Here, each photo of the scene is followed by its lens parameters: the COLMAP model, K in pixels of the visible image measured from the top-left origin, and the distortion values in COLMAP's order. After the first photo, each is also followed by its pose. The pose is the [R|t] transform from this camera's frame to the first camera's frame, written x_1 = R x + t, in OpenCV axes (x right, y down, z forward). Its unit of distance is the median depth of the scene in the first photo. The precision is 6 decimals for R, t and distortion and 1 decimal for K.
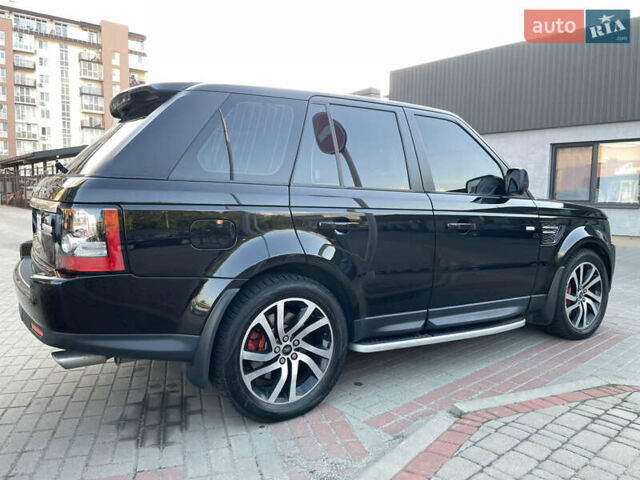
lens RADIAL K [[482.6, 0, 317.0], [0, 482.6, 235.2], [0, 0, 1]] dist [0.094508, -0.124257]
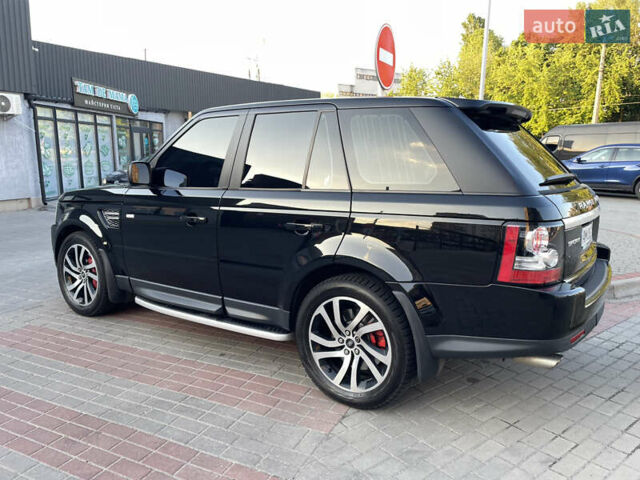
lens RADIAL K [[482.6, 0, 317.0], [0, 482.6, 235.2], [0, 0, 1]] dist [0.094508, -0.124257]
pose [[-0.381083, -0.167806, 0.909185, -1.395570], [0.074488, 0.974621, 0.211105, -0.305813], [-0.921535, 0.148172, -0.358912, 2.051195]]
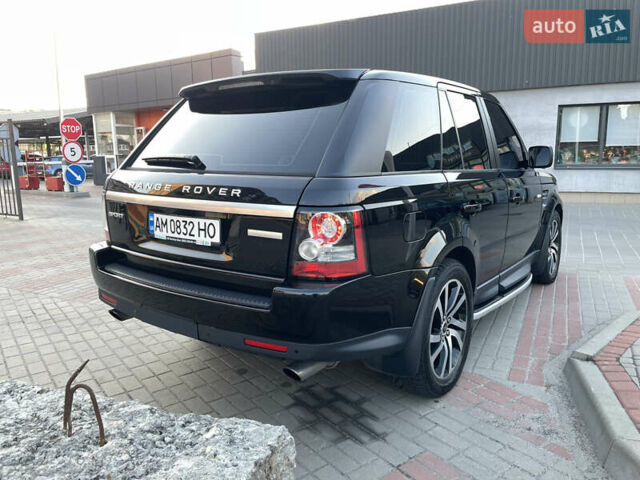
lens RADIAL K [[482.6, 0, 317.0], [0, 482.6, 235.2], [0, 0, 1]] dist [0.094508, -0.124257]
pose [[0.932433, -0.085657, 0.351045, -0.688970], [0.058616, 0.994485, 0.086966, -0.076656], [-0.356558, -0.060513, 0.932311, 0.117016]]
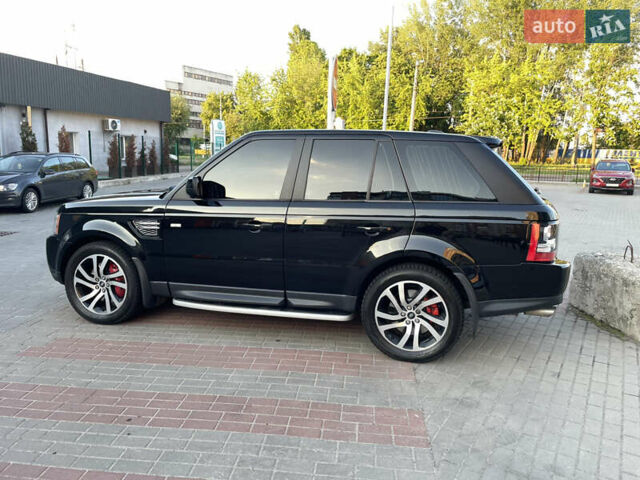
lens RADIAL K [[482.6, 0, 317.0], [0, 482.6, 235.2], [0, 0, 1]] dist [0.094508, -0.124257]
pose [[-0.674753, -0.146070, 0.723444, -1.300583], [0.034970, 0.972791, 0.229032, -0.414149], [-0.737215, 0.179839, -0.651285, 2.758536]]
